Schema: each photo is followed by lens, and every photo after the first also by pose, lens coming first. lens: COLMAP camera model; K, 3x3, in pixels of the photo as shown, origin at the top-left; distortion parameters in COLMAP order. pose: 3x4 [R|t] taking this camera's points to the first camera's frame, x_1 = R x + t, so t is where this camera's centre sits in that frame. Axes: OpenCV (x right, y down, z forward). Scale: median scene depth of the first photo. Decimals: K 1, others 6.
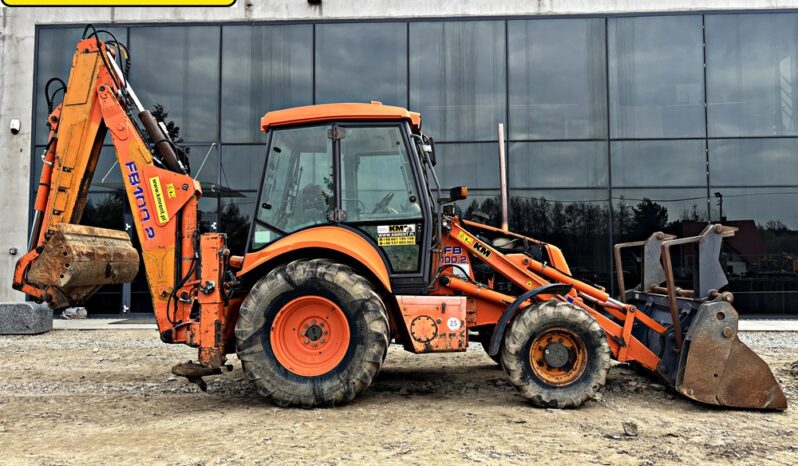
lens RADIAL K [[602.7, 0, 401.1], [0, 602.7, 226.1], [0, 0, 1]] dist [0.065933, -0.076219]
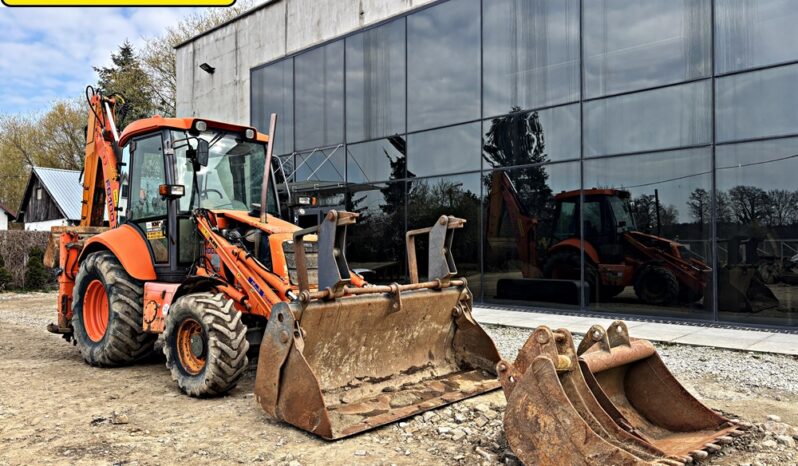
lens RADIAL K [[604.0, 0, 396.0], [0, 604.0, 237.4], [0, 0, 1]] dist [0.053317, -0.057858]
pose [[0.755767, -0.012361, -0.654724, 1.048783], [0.045025, 0.998437, 0.033123, 0.010805], [0.653291, -0.054512, 0.755142, 0.402052]]
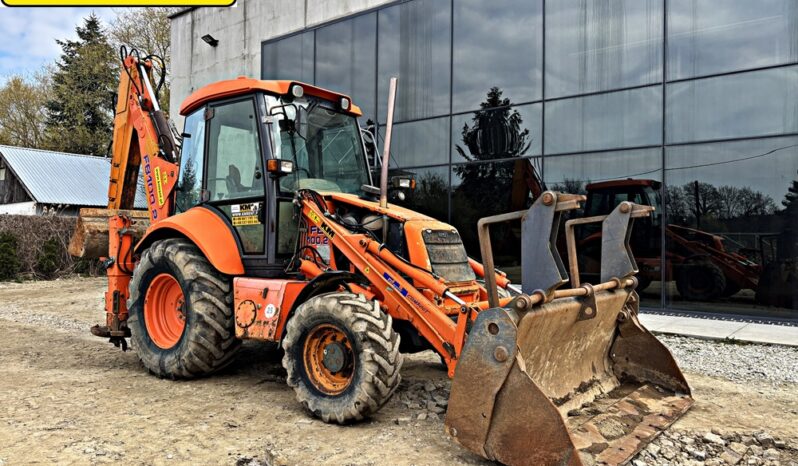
lens RADIAL K [[603.3, 0, 400.9], [0, 603.3, 227.3], [0, 0, 1]] dist [0.056915, -0.063983]
pose [[0.806758, -0.001410, -0.590880, 0.723354], [0.028425, 0.998932, 0.036427, 0.007321], [0.590197, -0.046183, 0.805937, 0.352878]]
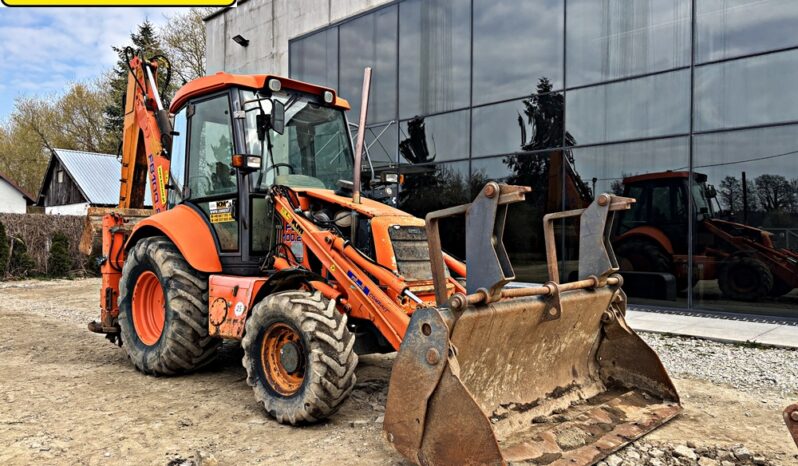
lens RADIAL K [[604.0, 0, 396.0], [0, 604.0, 237.4], [0, 0, 1]] dist [0.053317, -0.057858]
pose [[0.743315, 0.006490, -0.668910, 0.794935], [0.039129, 0.997819, 0.053163, 0.014973], [0.667796, -0.065691, 0.741440, 0.451091]]
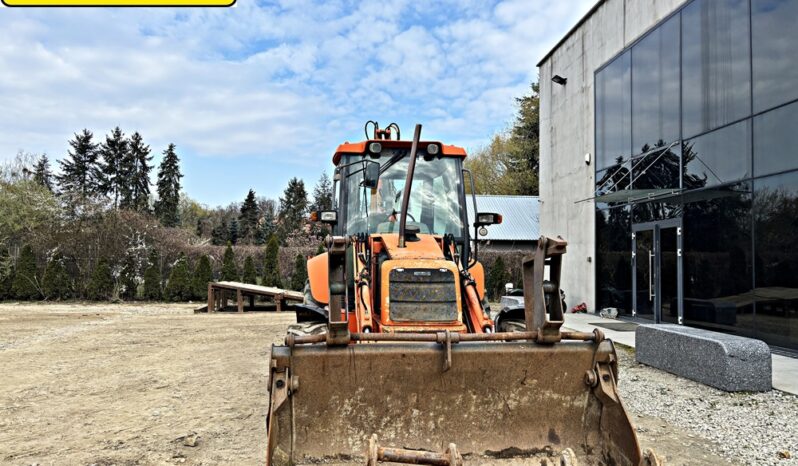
lens RADIAL K [[603.5, 0, 395.9], [0, 603.5, 231.2], [0, 0, 1]] dist [0.054832, -0.059029]
pose [[0.126698, -0.048657, -0.990747, 1.115086], [0.059572, 0.997367, -0.041364, 0.023715], [0.990151, -0.053780, 0.129263, 0.920345]]
